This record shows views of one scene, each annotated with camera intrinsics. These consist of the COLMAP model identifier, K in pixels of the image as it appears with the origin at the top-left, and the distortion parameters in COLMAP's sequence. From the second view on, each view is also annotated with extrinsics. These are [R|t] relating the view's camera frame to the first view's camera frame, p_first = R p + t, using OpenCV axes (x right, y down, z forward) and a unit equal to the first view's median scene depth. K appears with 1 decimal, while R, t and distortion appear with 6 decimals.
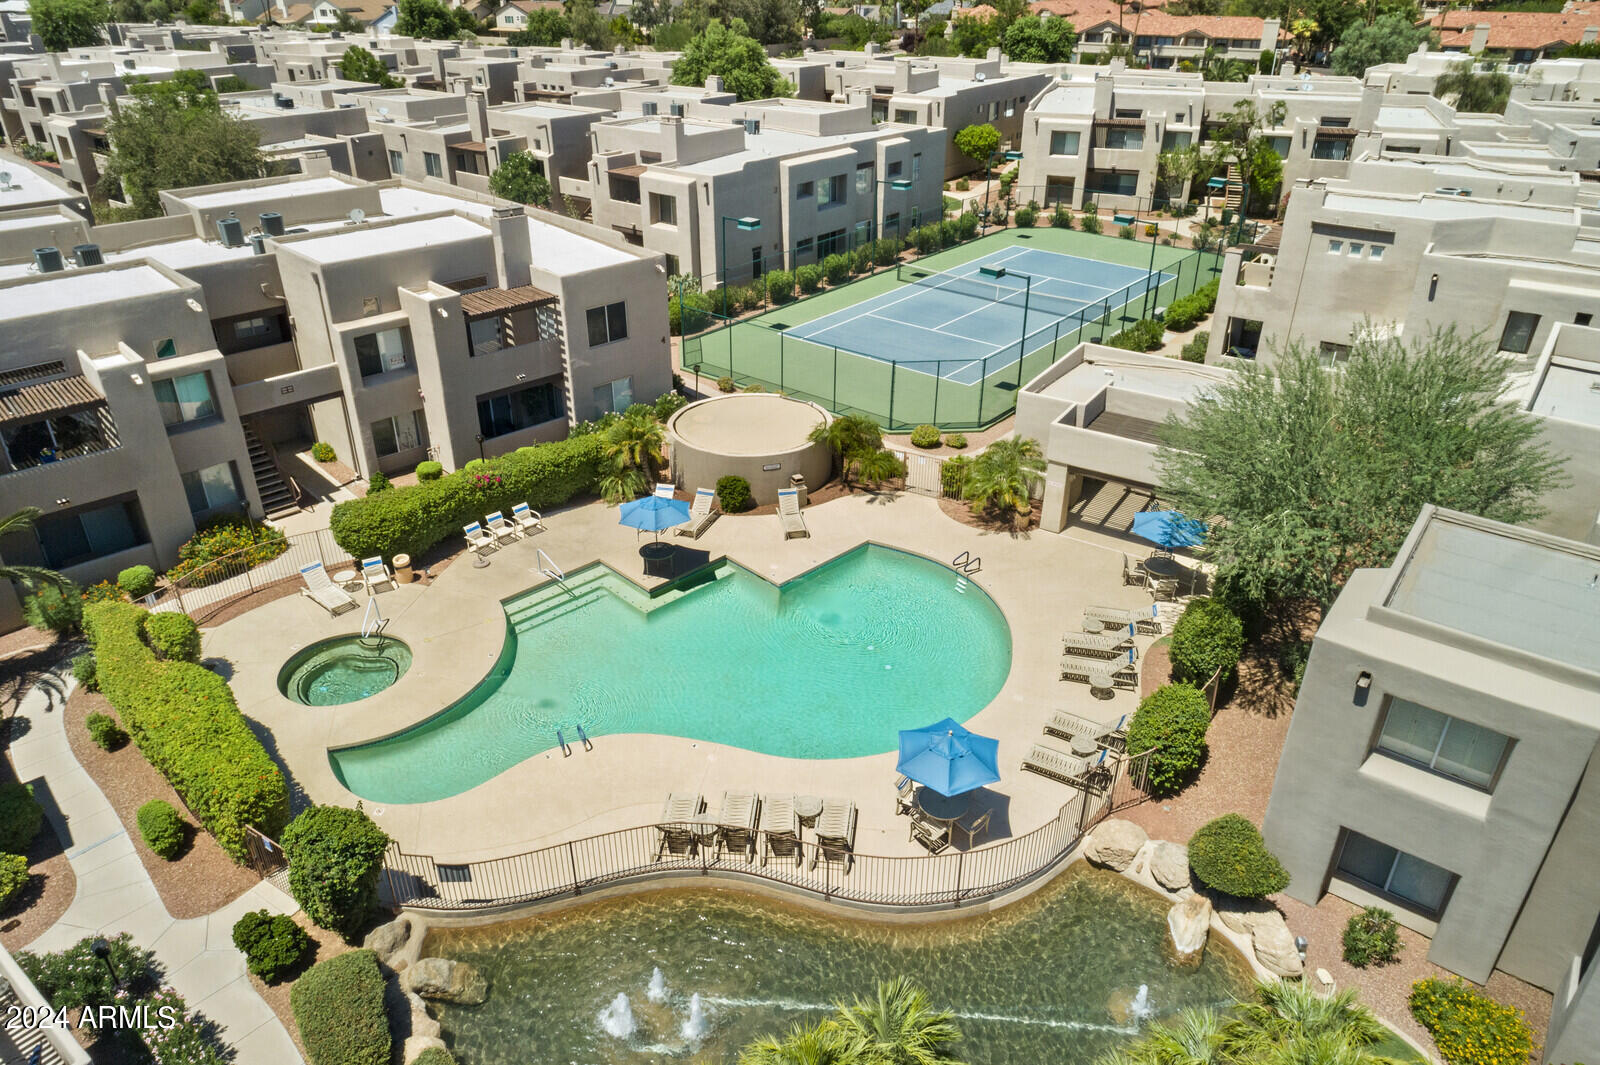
lens RADIAL K [[1064.4, 0, 796.4], [0, 1064.4, 531.2], [0, 0, 1]] dist [-0.008709, 0.008150]
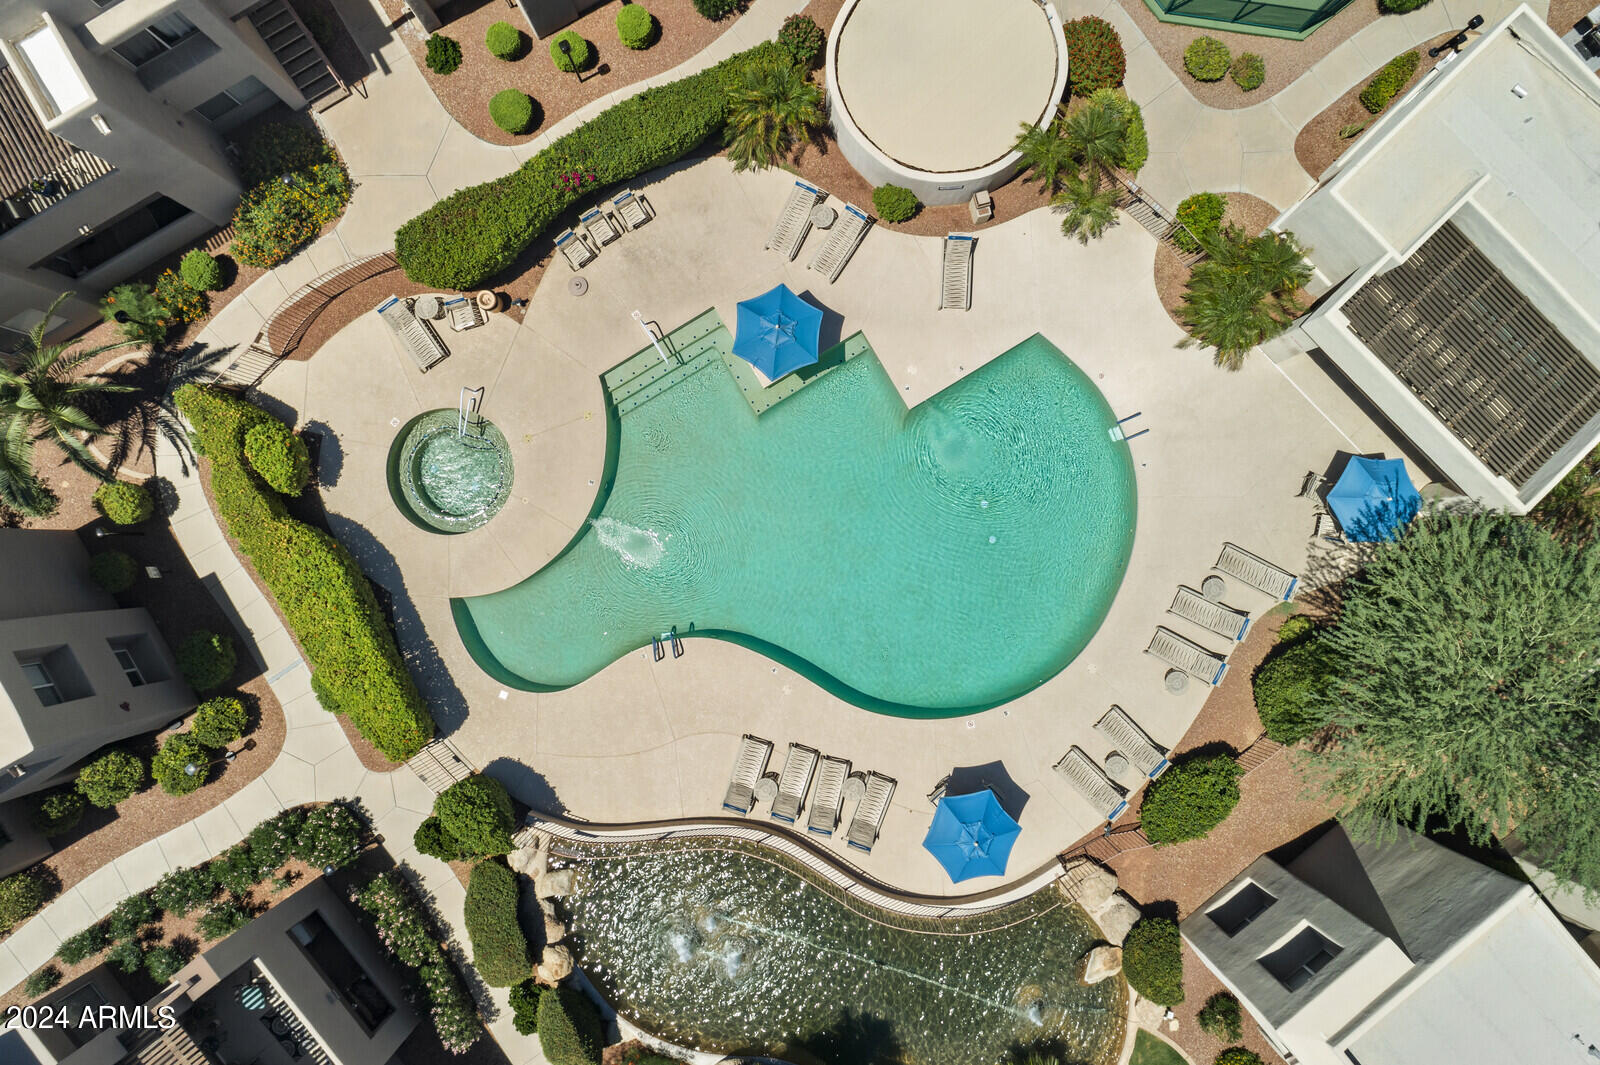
lens RADIAL K [[1064.4, 0, 796.4], [0, 1064.4, 531.2], [0, 0, 1]] dist [-0.008709, 0.008150]
pose [[0.973734, 0.227171, -0.015332, -0.057365], [-0.097770, 0.477988, 0.872908, -0.529503], [0.205628, -0.848481, 0.487644, 0.380070]]
